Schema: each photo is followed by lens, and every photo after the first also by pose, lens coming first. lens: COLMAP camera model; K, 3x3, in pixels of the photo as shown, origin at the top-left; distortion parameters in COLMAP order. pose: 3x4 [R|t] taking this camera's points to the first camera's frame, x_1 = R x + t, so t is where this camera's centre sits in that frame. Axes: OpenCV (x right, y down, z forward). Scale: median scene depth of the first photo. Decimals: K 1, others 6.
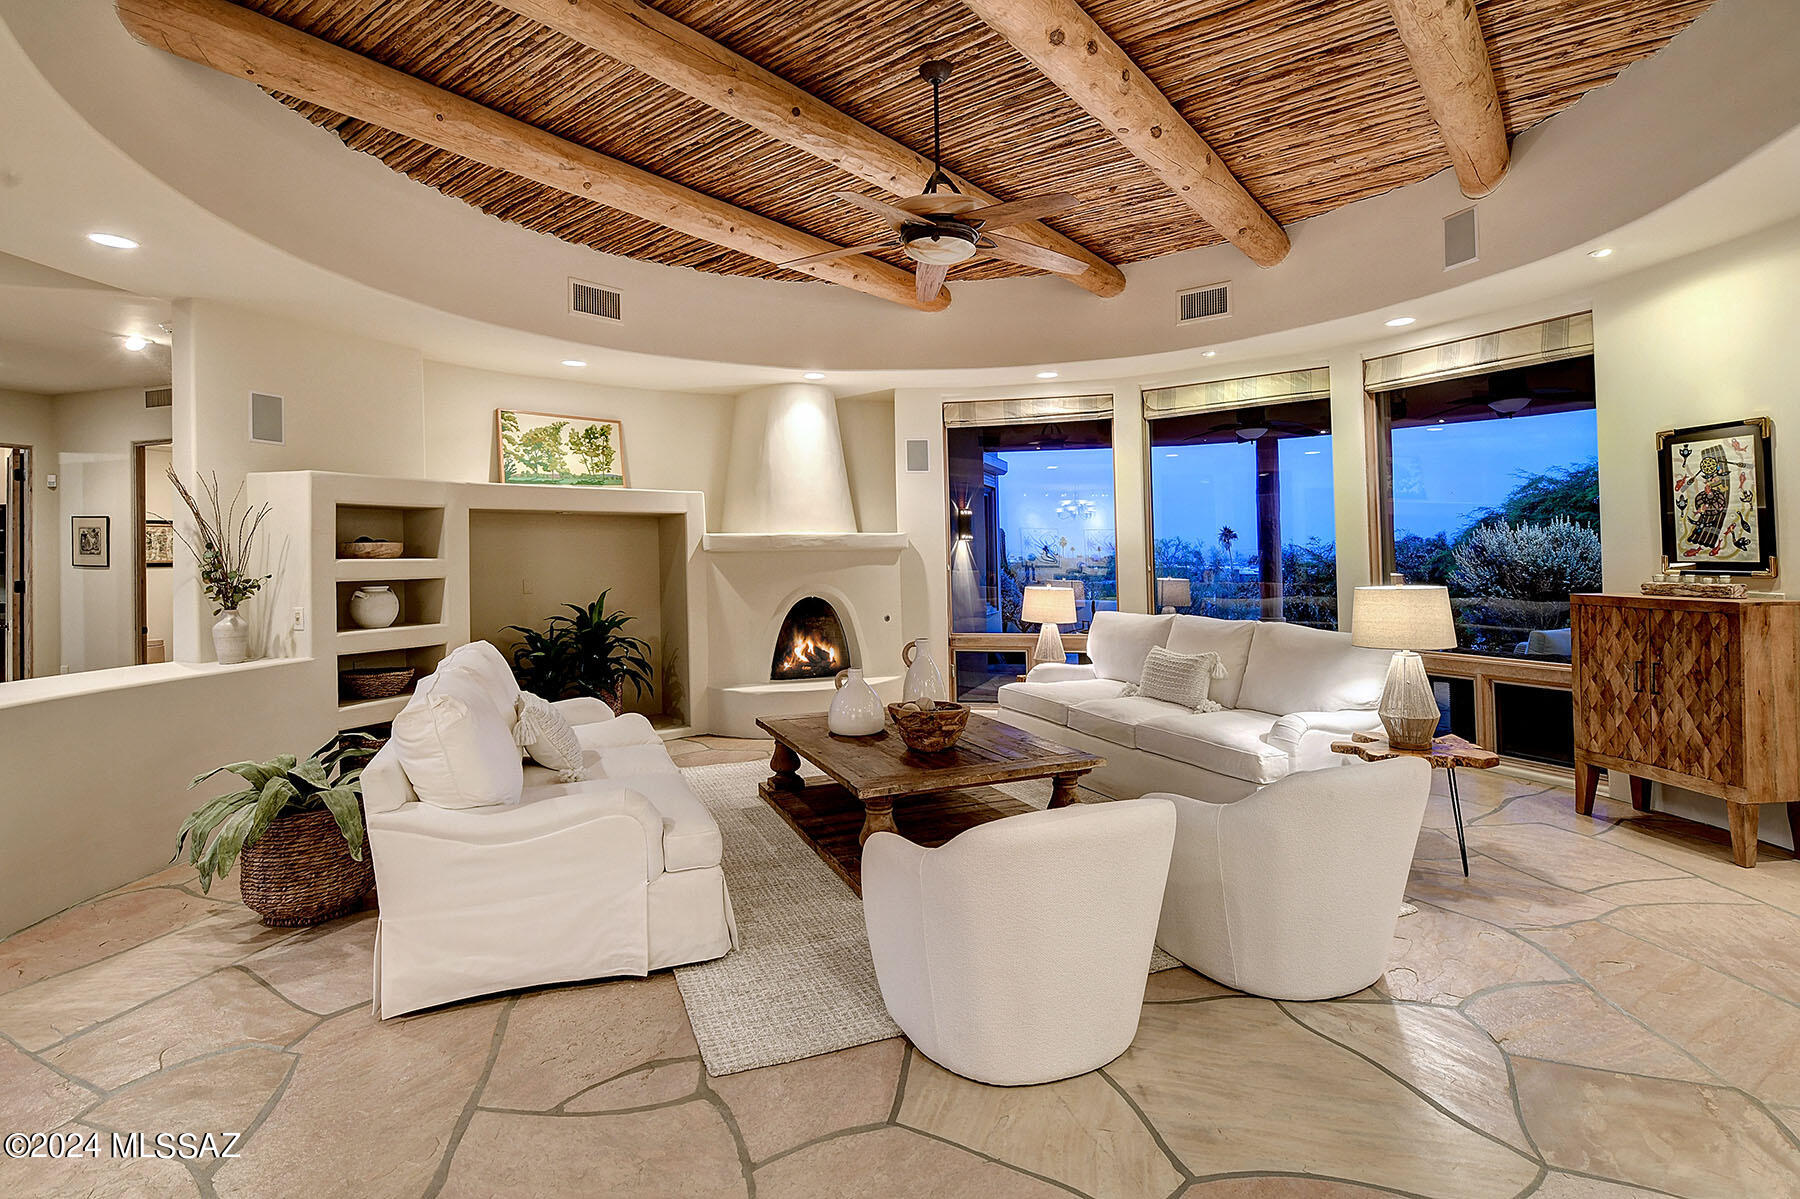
lens RADIAL K [[882.1, 0, 883.6], [0, 882.1, 565.8], [0, 0, 1]] dist [-0.004005, -0.003641]
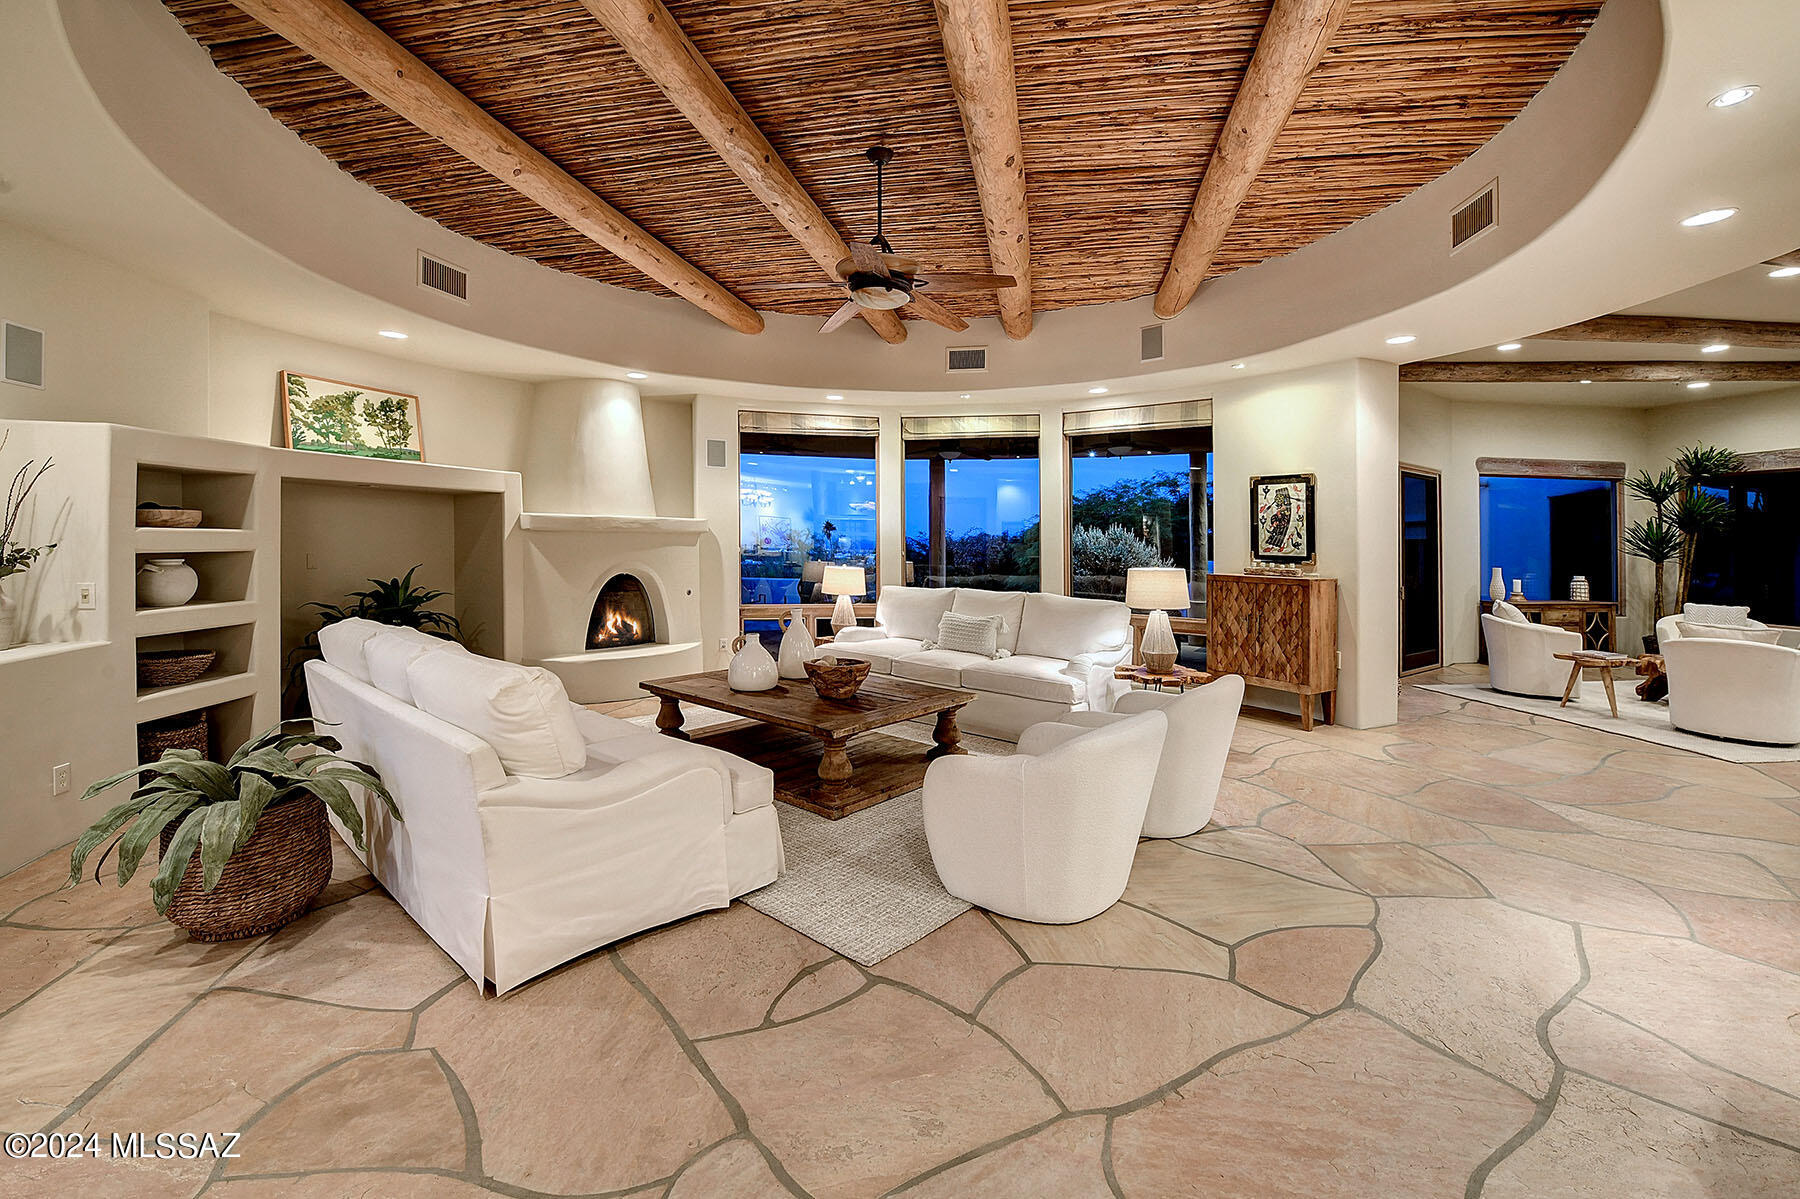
lens RADIAL K [[741.7, 0, 867.1], [0, 741.7, 551.6], [0, 0, 1]] dist [-0.015810, -0.000665]
pose [[0.901189, 0.018177, 0.433045, -0.291711], [-0.019133, 0.999815, -0.002149, 0.004749], [-0.433004, -0.006349, 0.901370, 0.039895]]
